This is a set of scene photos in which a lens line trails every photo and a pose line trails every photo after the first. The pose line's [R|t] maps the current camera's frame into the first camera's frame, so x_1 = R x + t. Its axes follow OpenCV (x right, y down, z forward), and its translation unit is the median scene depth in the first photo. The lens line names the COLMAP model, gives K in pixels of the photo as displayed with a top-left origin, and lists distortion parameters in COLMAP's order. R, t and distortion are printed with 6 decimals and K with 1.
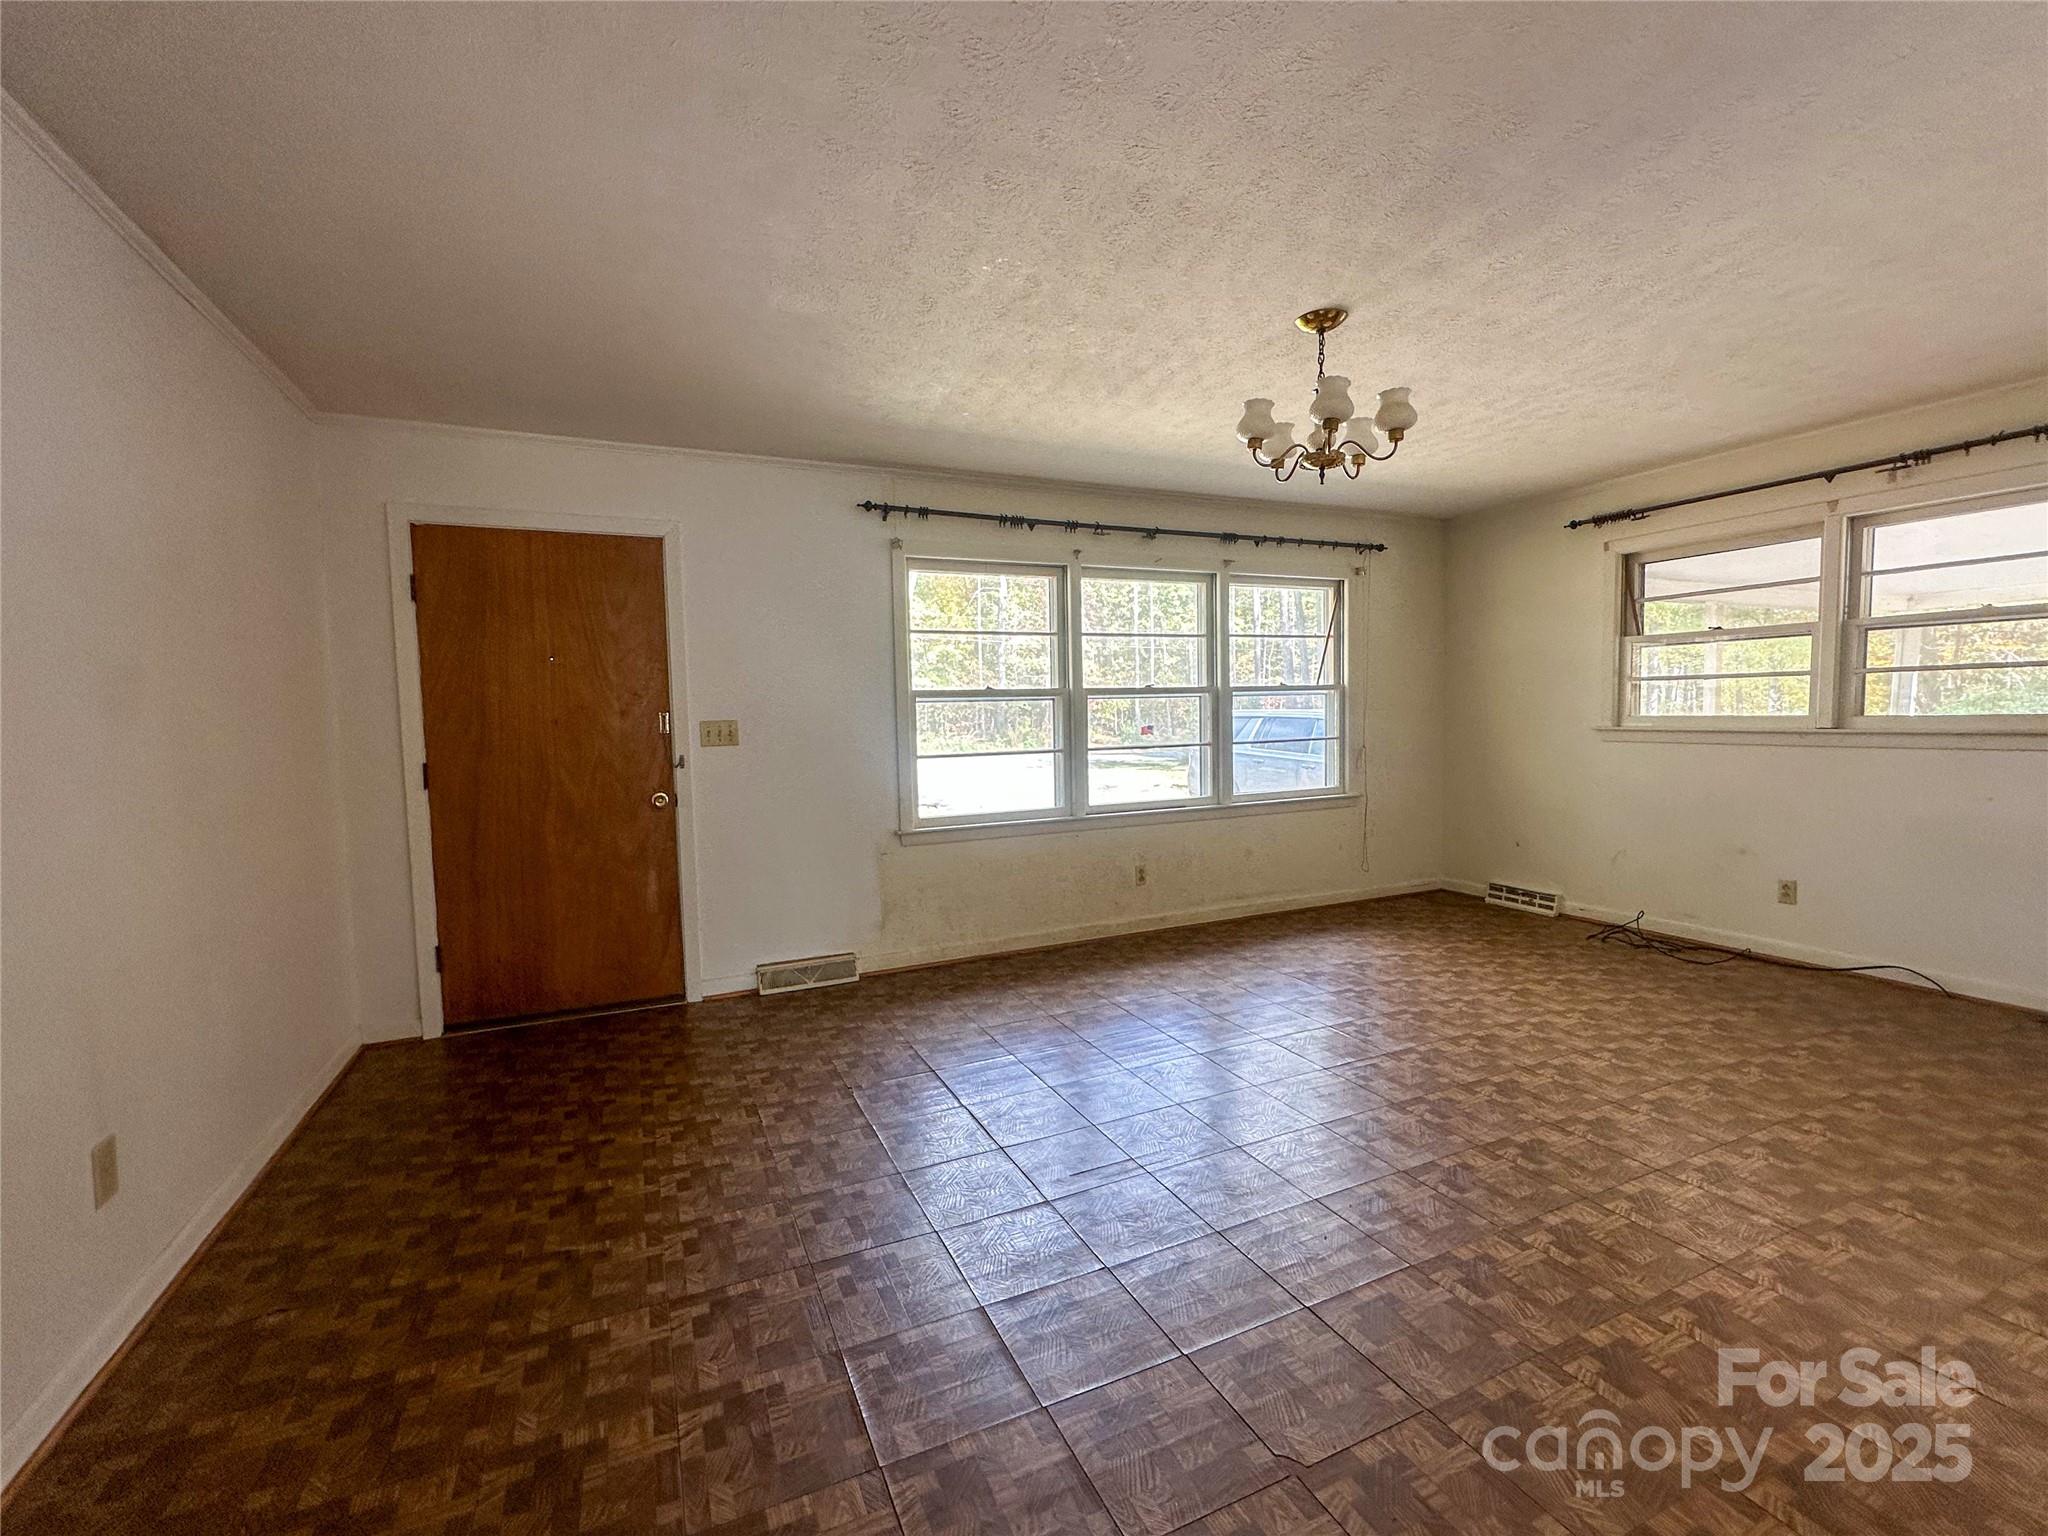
lens RADIAL K [[884.8, 0, 1016.5], [0, 884.8, 773.7], [0, 0, 1]] dist [0.020749, 0.000096]
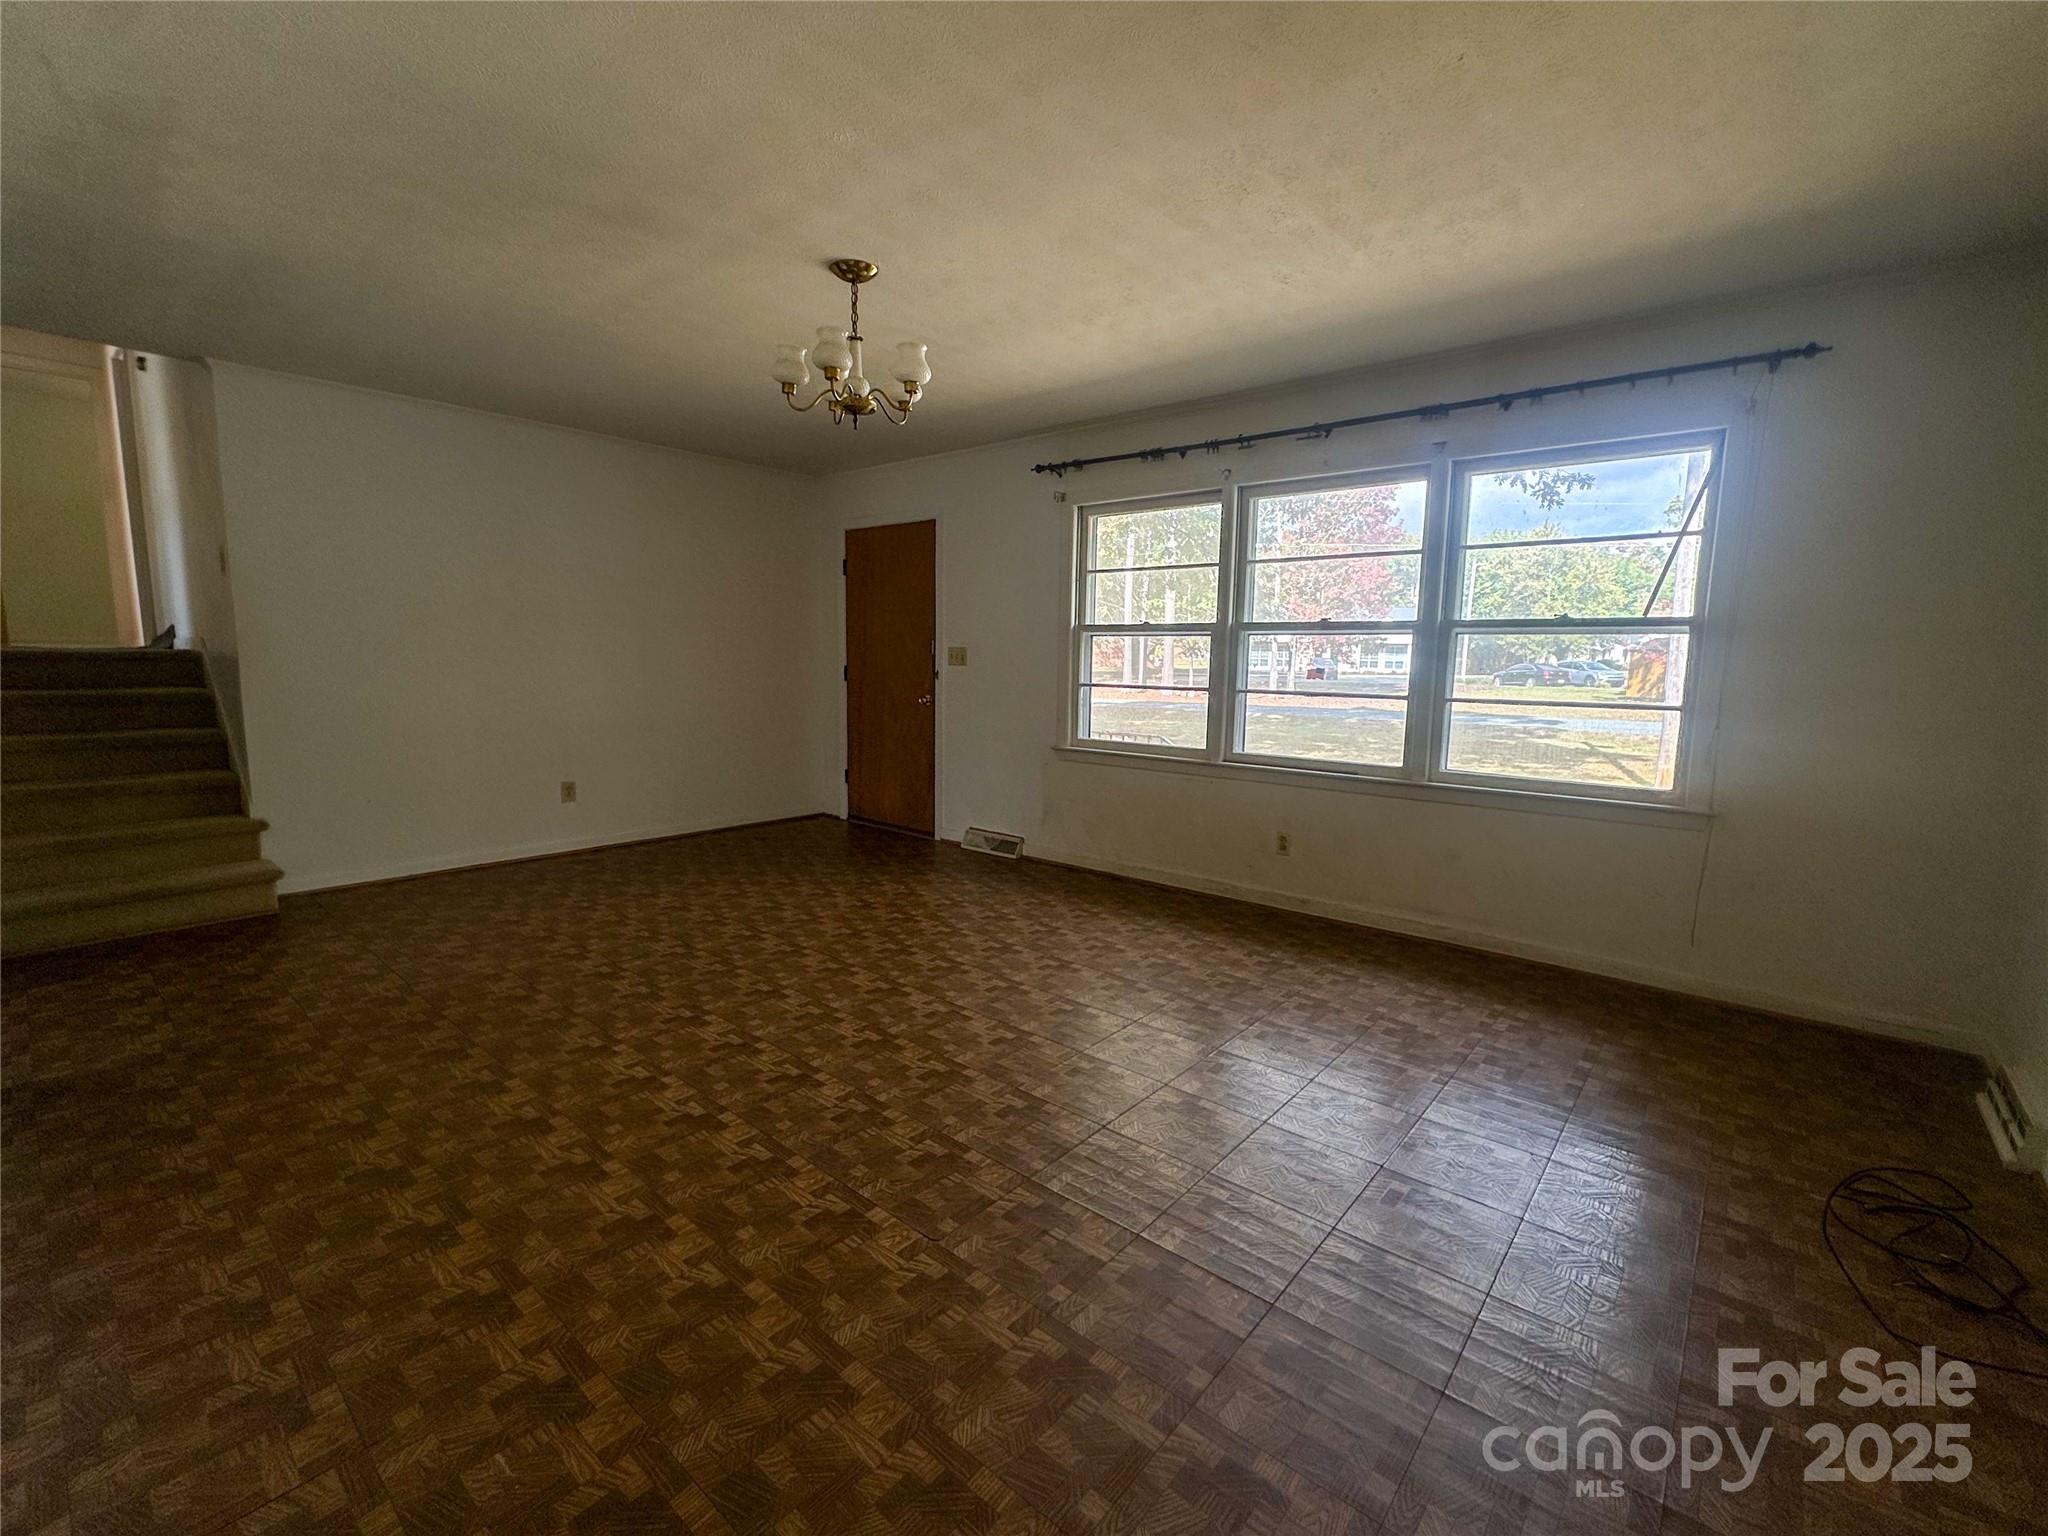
lens RADIAL K [[884.8, 0, 1015.4], [0, 884.8, 763.8], [0, 0, 1]] dist [0.020749, 0.000096]
pose [[0.426494, 0.146703, -0.892514, 0.905027], [-0.080472, 0.989000, 0.124108, -0.054108], [0.900904, 0.018891, 0.433608, 0.449574]]
